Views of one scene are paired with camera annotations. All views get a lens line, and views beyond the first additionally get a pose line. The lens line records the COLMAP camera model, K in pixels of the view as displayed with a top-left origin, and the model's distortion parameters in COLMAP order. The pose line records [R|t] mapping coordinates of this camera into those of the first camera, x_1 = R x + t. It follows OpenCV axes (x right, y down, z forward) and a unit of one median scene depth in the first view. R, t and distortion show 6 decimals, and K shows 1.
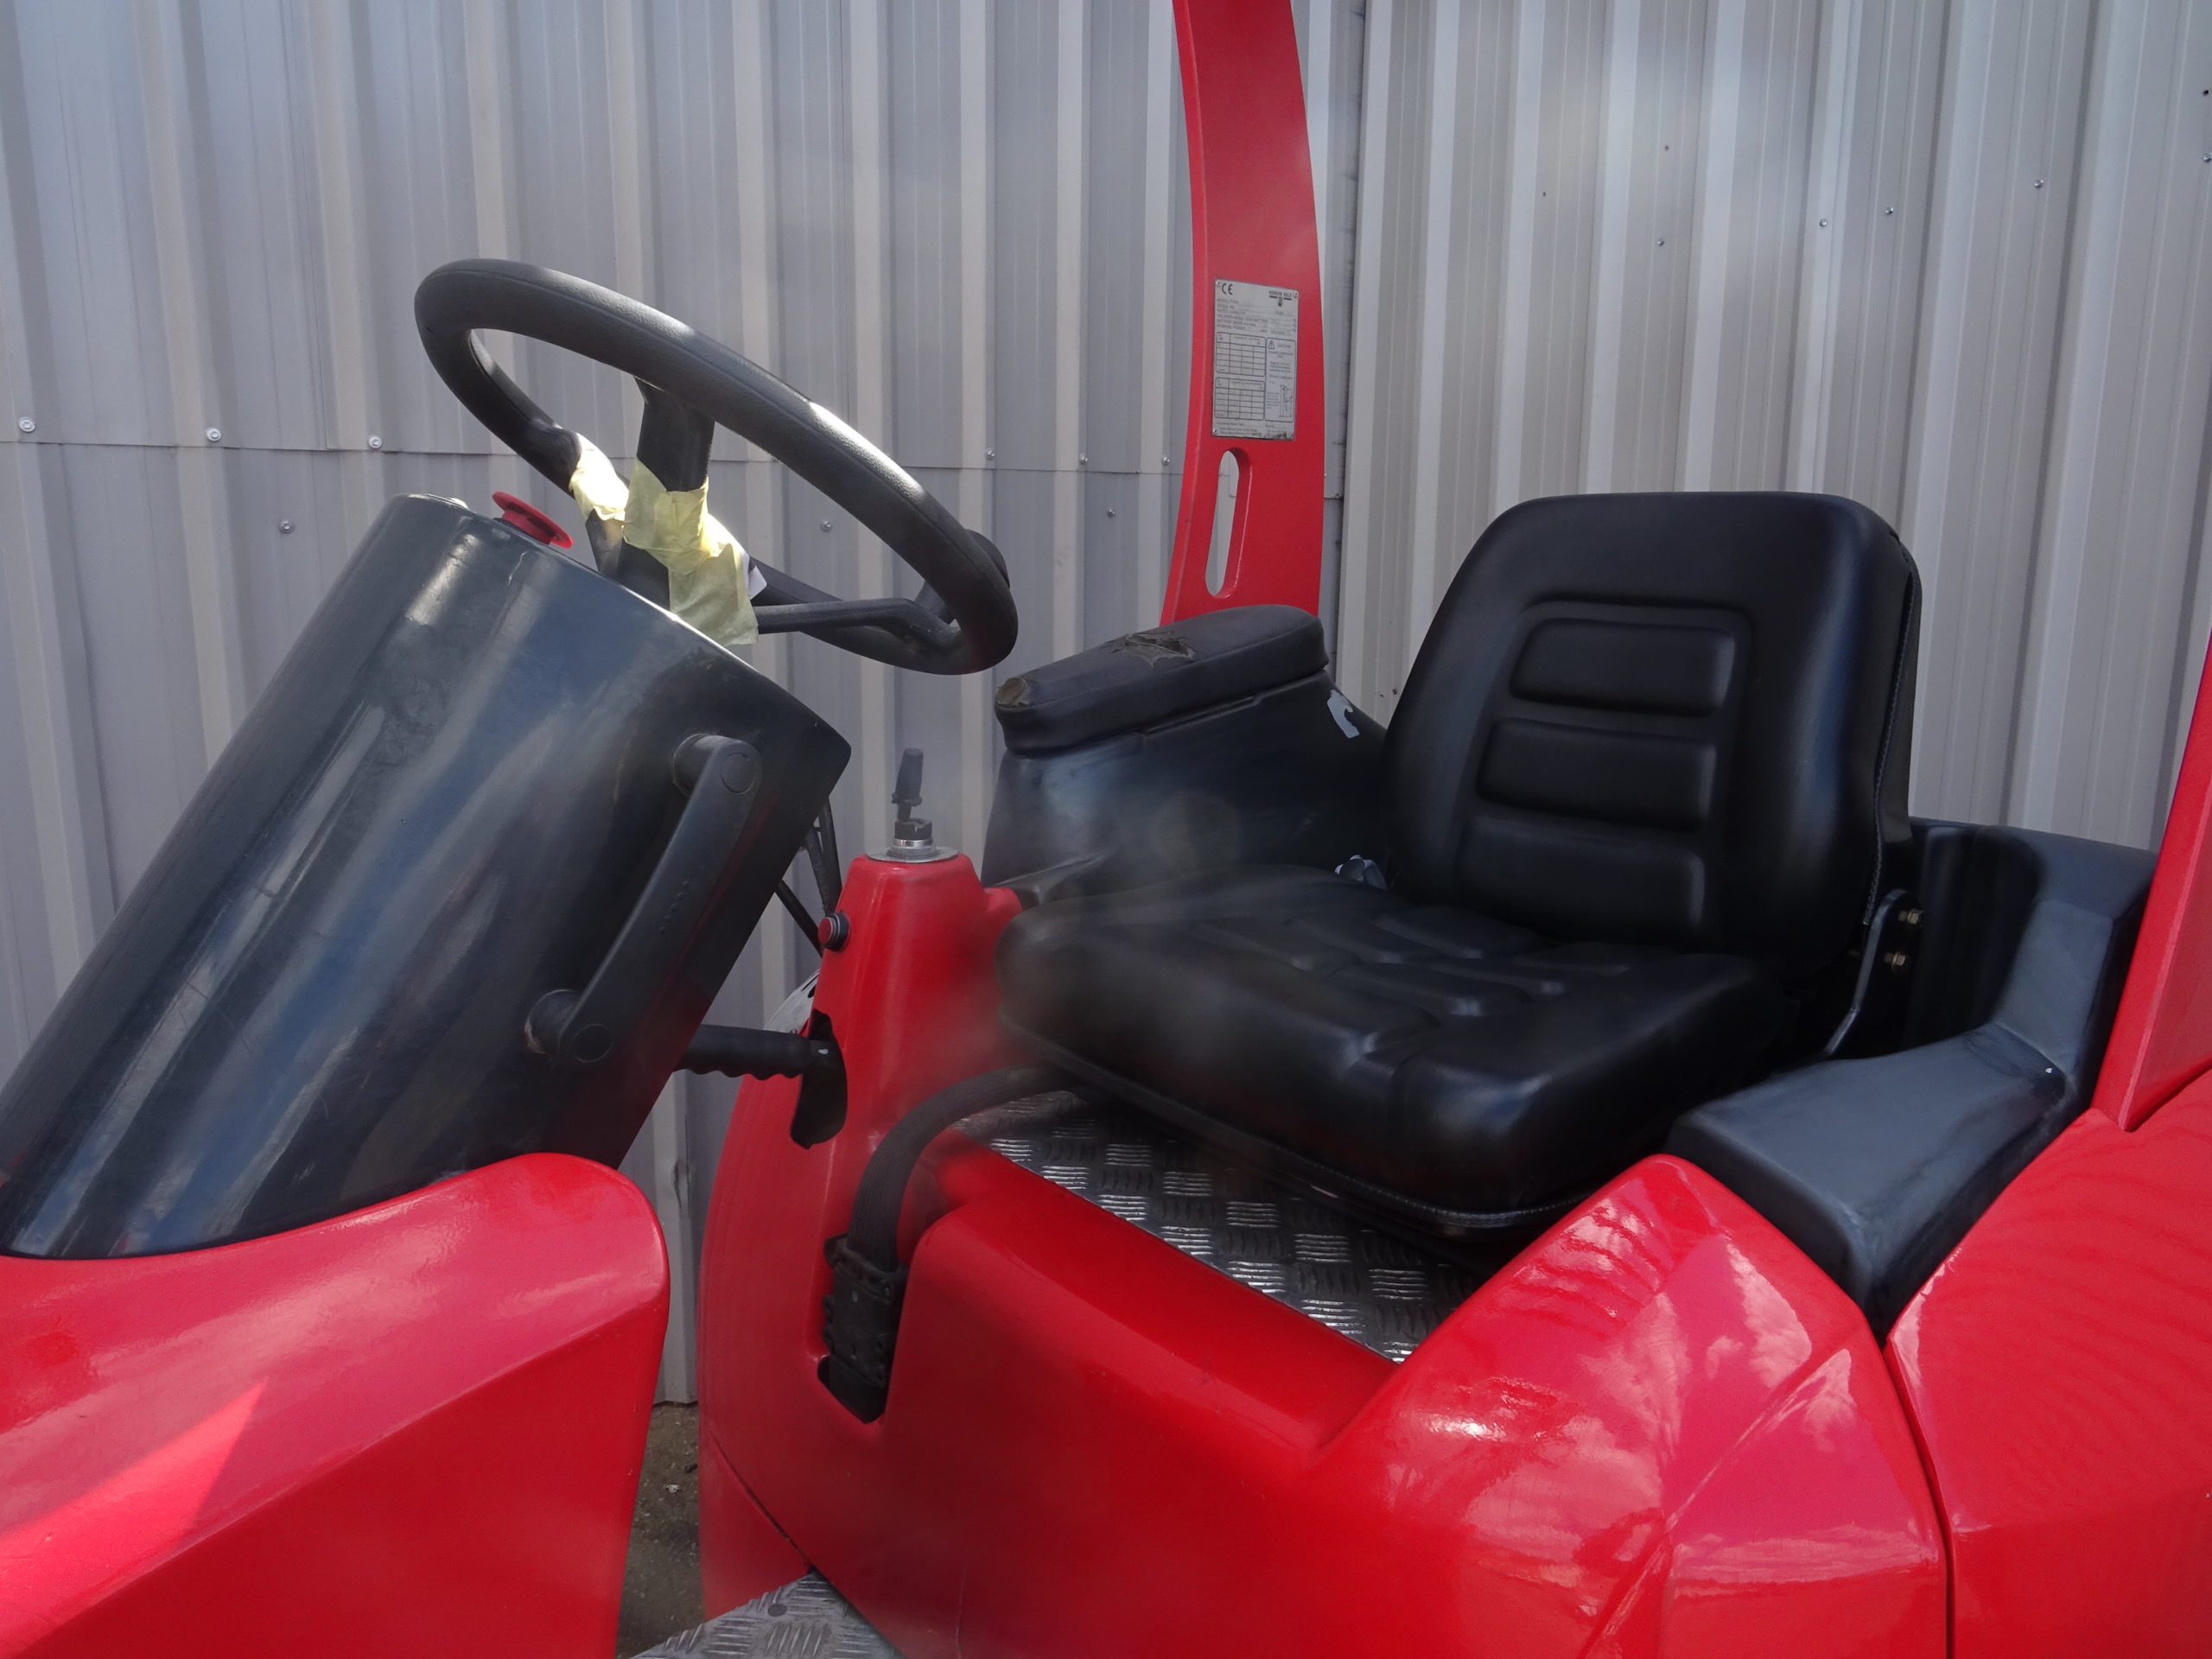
lens RADIAL K [[1583.0, 0, 1106.0], [0, 1583.0, 829.5], [0, 0, 1]] dist [0.003622, -0.007120]
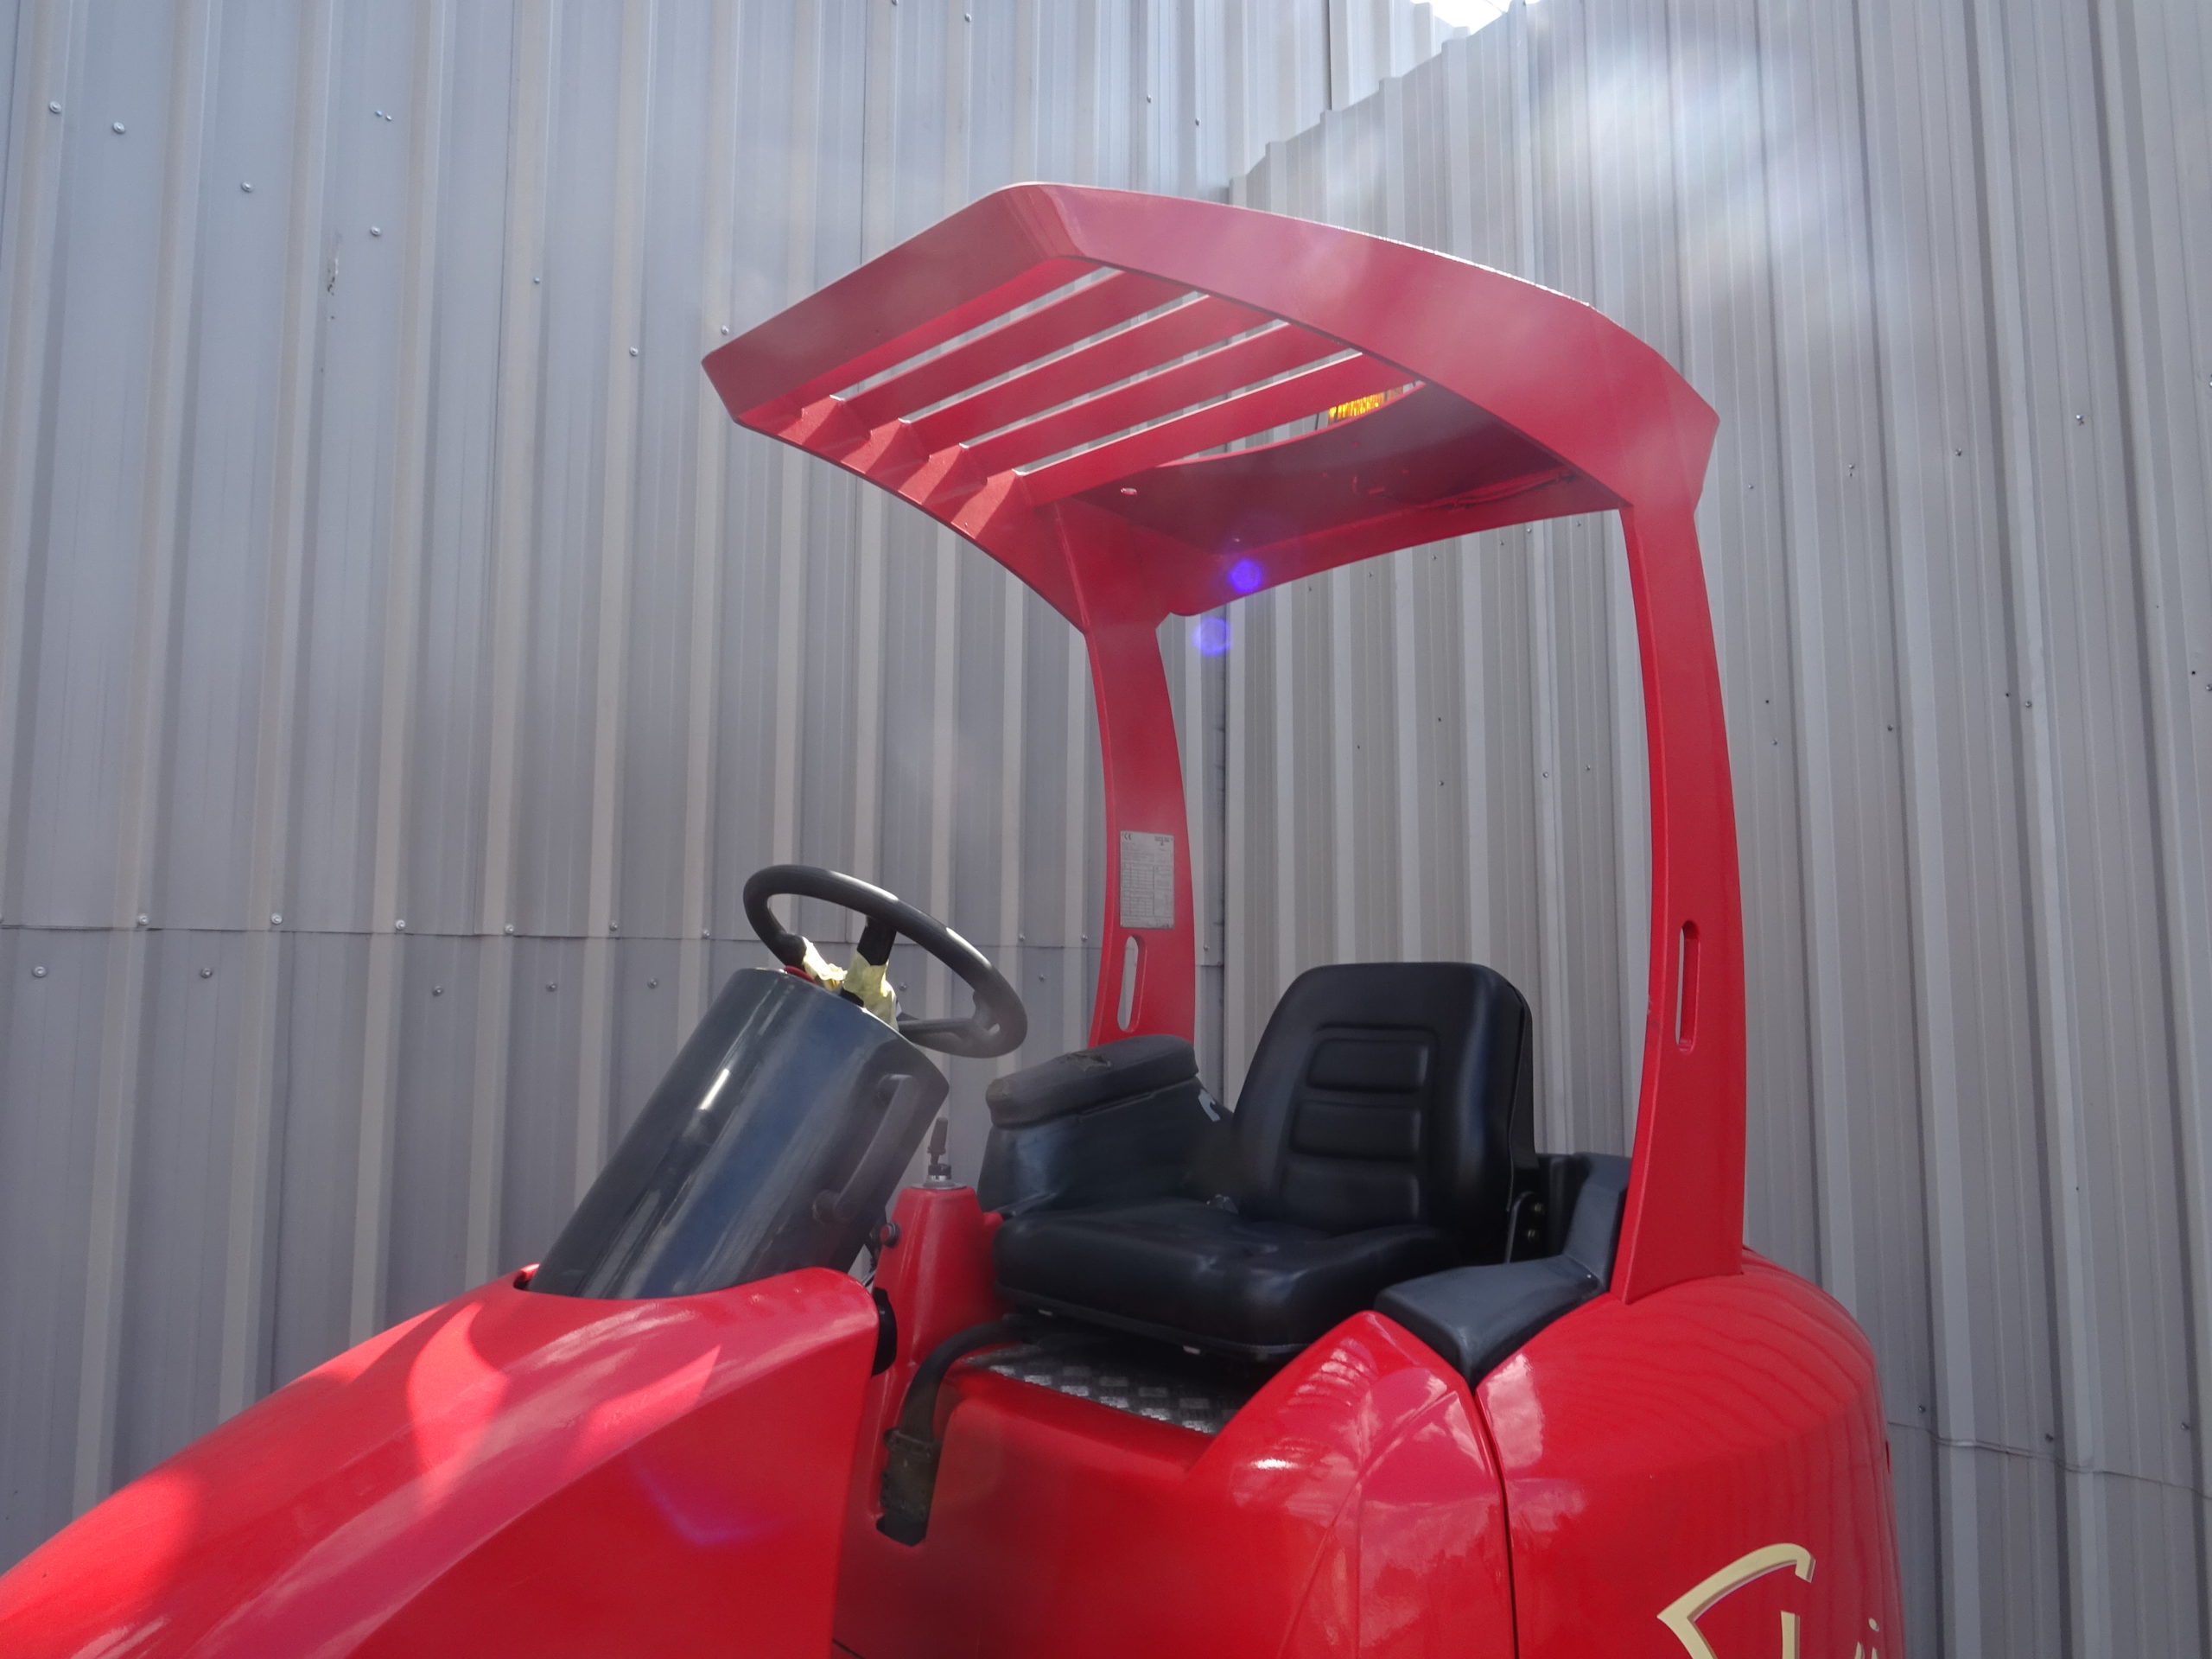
lens RADIAL K [[1583.0, 0, 1106.0], [0, 1583.0, 829.5], [0, 0, 1]] dist [0.003622, -0.007120]
pose [[0.998382, 0.000454, 0.056868, -0.045076], [0.015936, 0.957668, -0.287433, 0.135275], [-0.054591, 0.287874, 0.956111, -0.655593]]
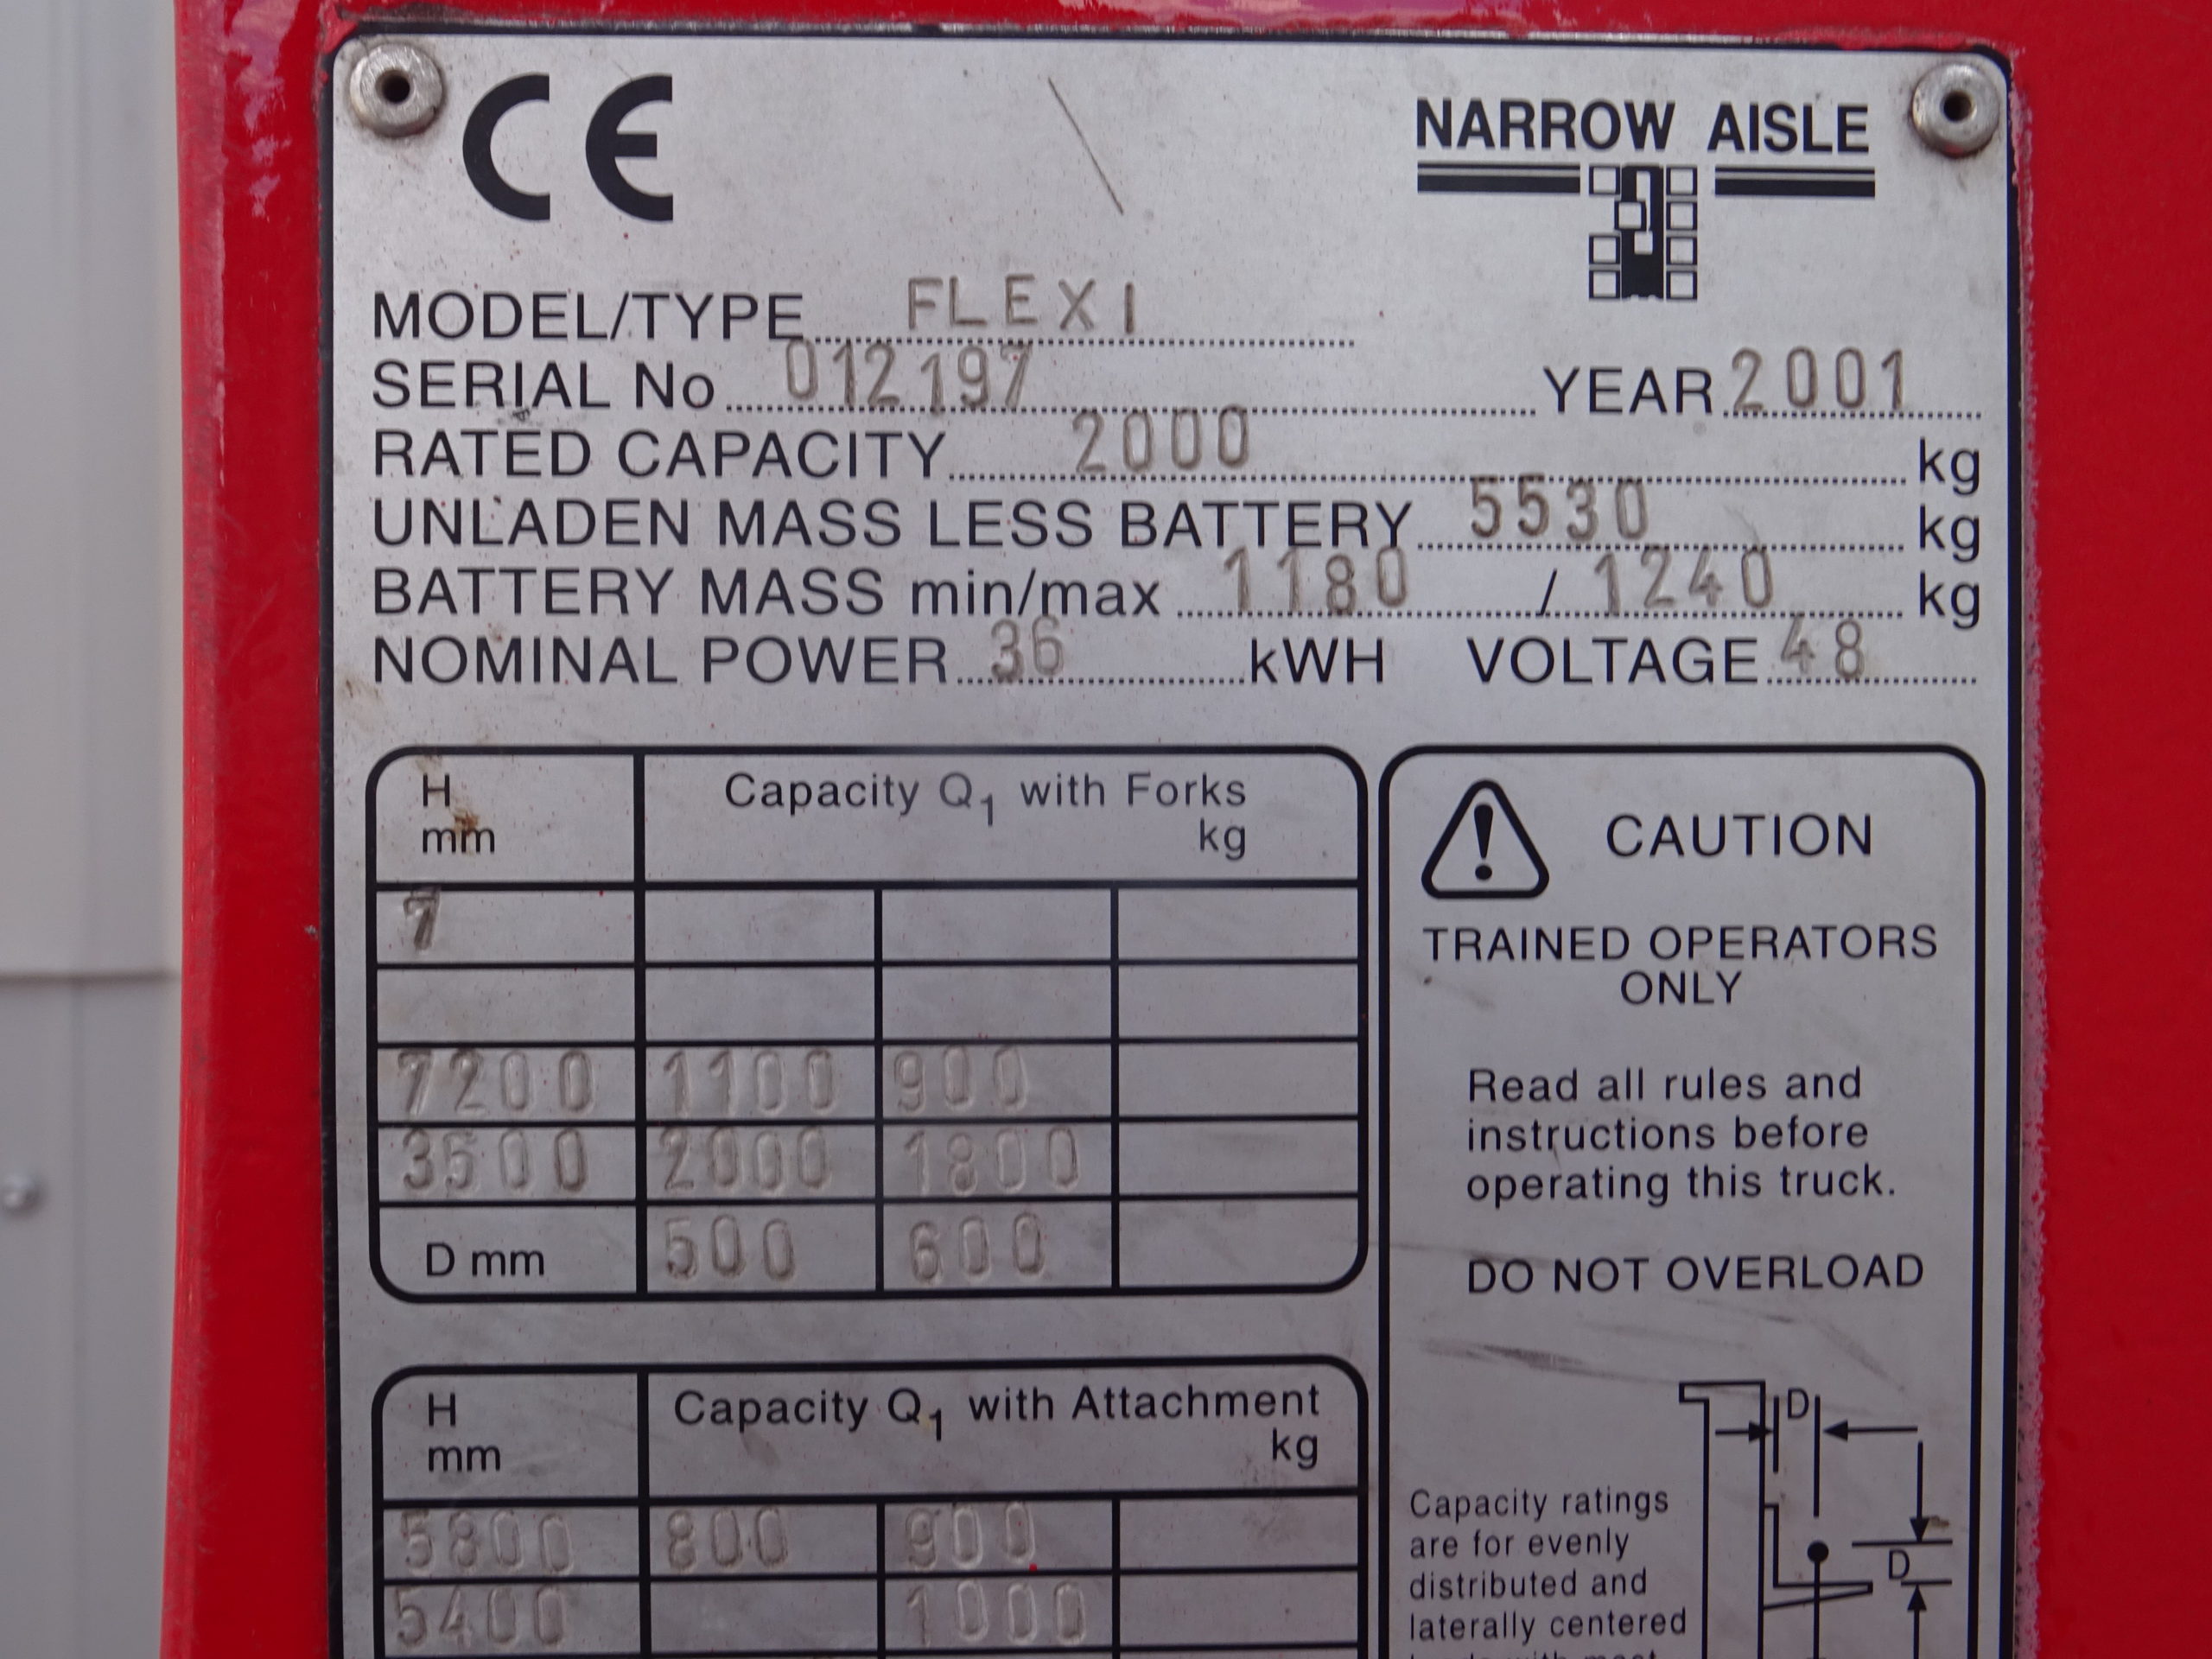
lens RADIAL K [[878.6, 0, 1106.0], [0, 878.6, 829.5], [0, 0, 1]] dist [-0.000437, -0.000041]
pose [[0.772467, -0.004068, -0.635042, 0.154431], [-0.110209, 0.983947, -0.140362, -0.397919], [0.625419, 0.178412, 0.759619, 1.276889]]
